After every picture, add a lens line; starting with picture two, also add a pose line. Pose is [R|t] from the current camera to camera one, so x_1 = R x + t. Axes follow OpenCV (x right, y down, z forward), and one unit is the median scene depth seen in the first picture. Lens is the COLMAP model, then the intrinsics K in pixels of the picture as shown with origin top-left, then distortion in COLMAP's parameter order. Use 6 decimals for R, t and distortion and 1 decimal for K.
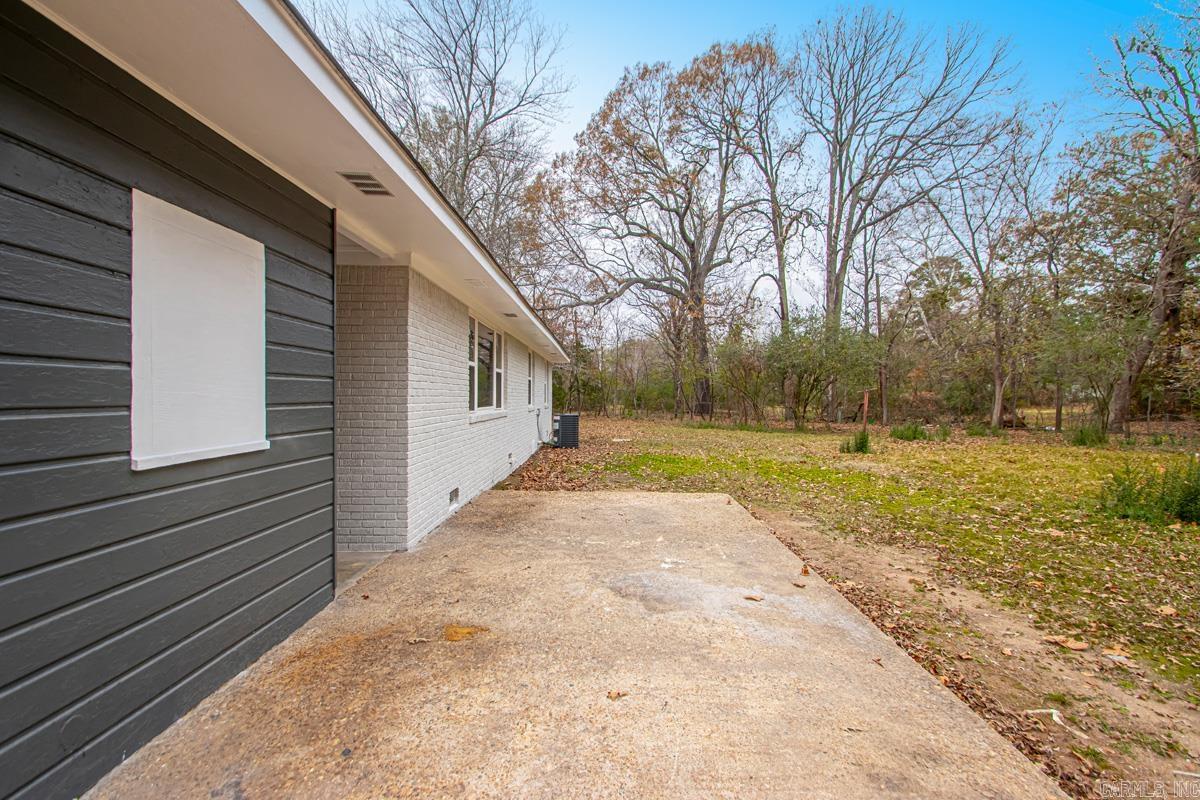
lens RADIAL K [[560.4, 0, 606.3], [0, 560.4, 395.7], [0, 0, 1]] dist [0.023075, -0.021437]
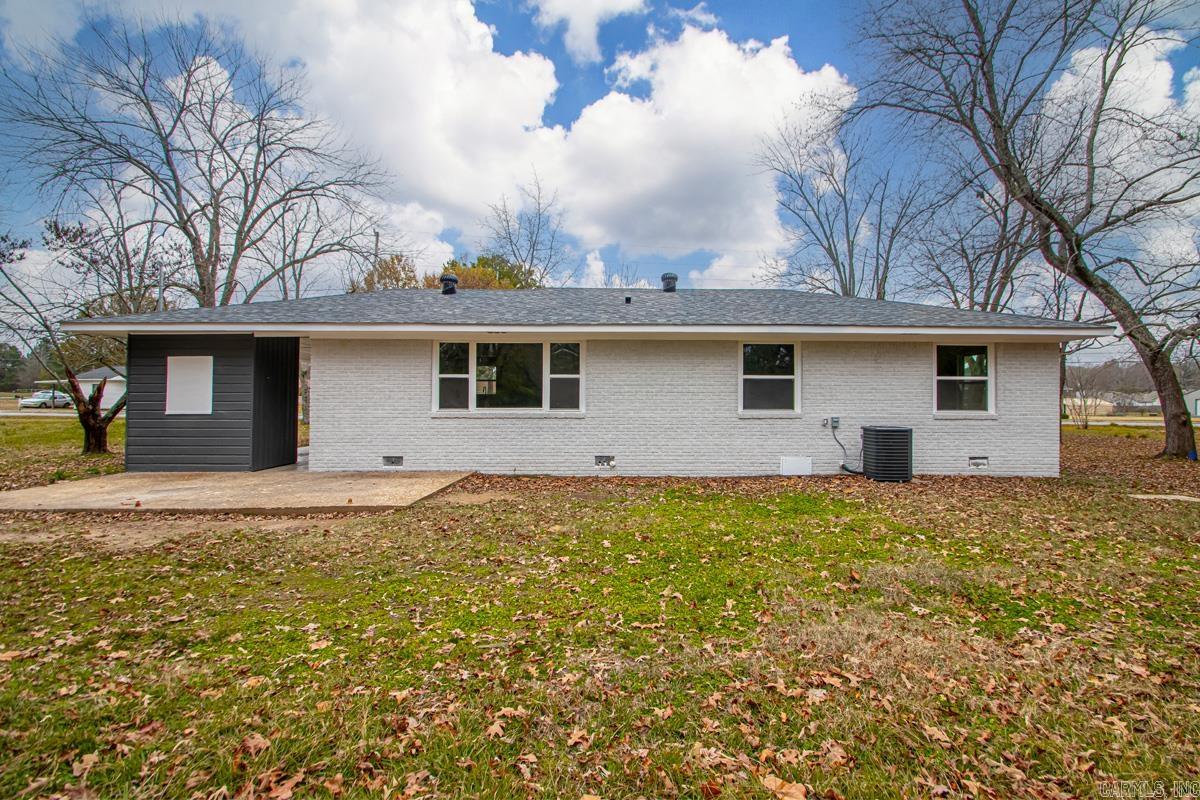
lens RADIAL K [[568.2, 0, 598.4], [0, 568.2, 389.8], [0, 0, 1]] dist [0.022371, -0.022749]
pose [[0.000723, -0.026713, -0.999643, 1.989549], [-0.001395, 0.999642, -0.026714, 0.023394], [0.999999, 0.001413, 0.000686, 2.290080]]
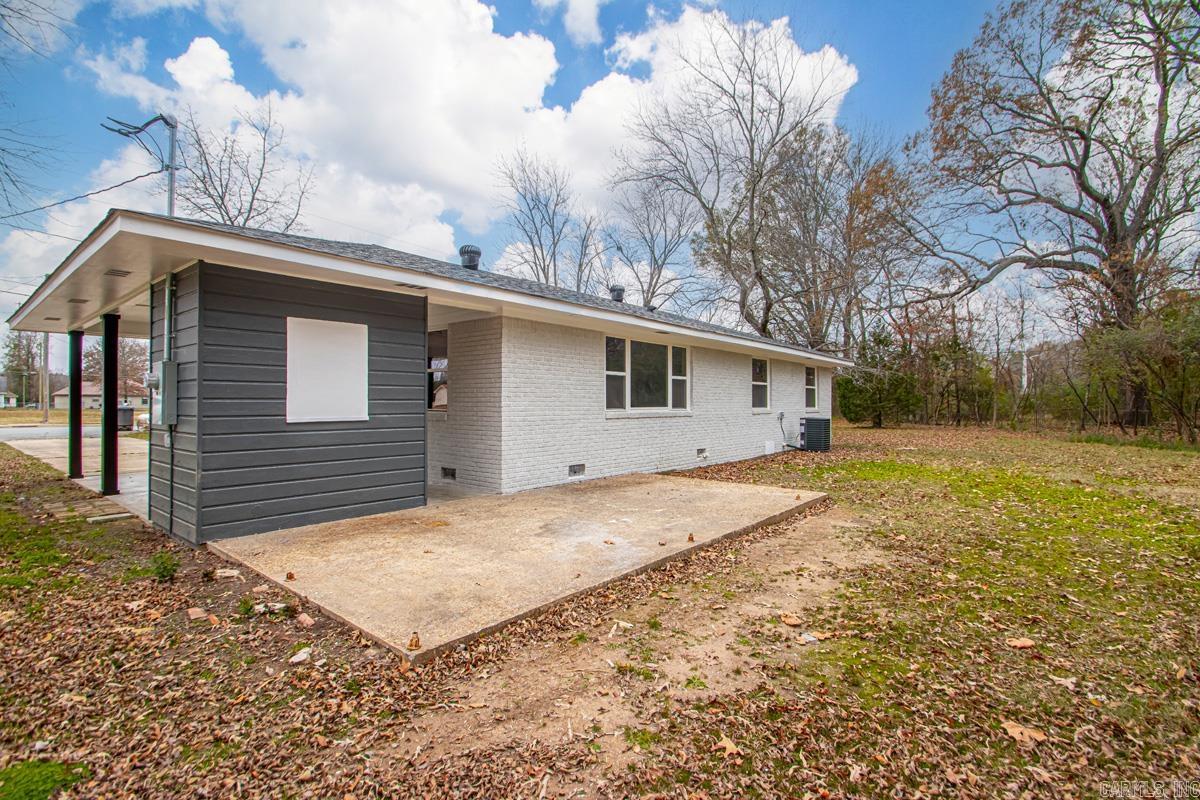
lens RADIAL K [[560.4, 0, 606.3], [0, 560.4, 395.7], [0, 0, 1]] dist [0.023075, -0.021437]
pose [[0.763836, -0.014783, -0.645241, 0.985825], [0.004103, 0.999829, -0.018050, 0.029193], [0.645397, 0.011139, 0.763766, -0.030149]]
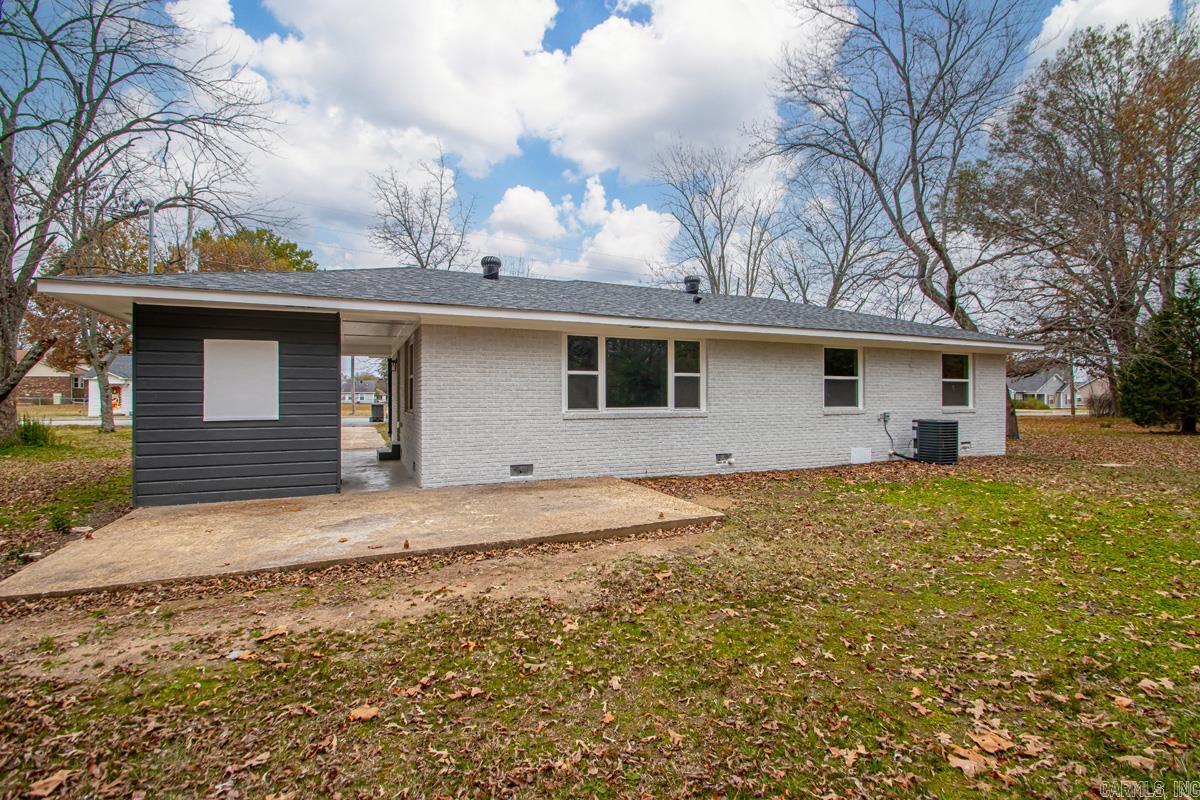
lens RADIAL K [[560.4, 0, 606.3], [0, 560.4, 395.7], [0, 0, 1]] dist [0.023075, -0.021437]
pose [[0.395892, -0.012323, -0.918214, 1.593258], [0.005166, 0.999924, -0.011192, 0.014230], [0.918283, -0.000313, 0.395926, 0.914422]]
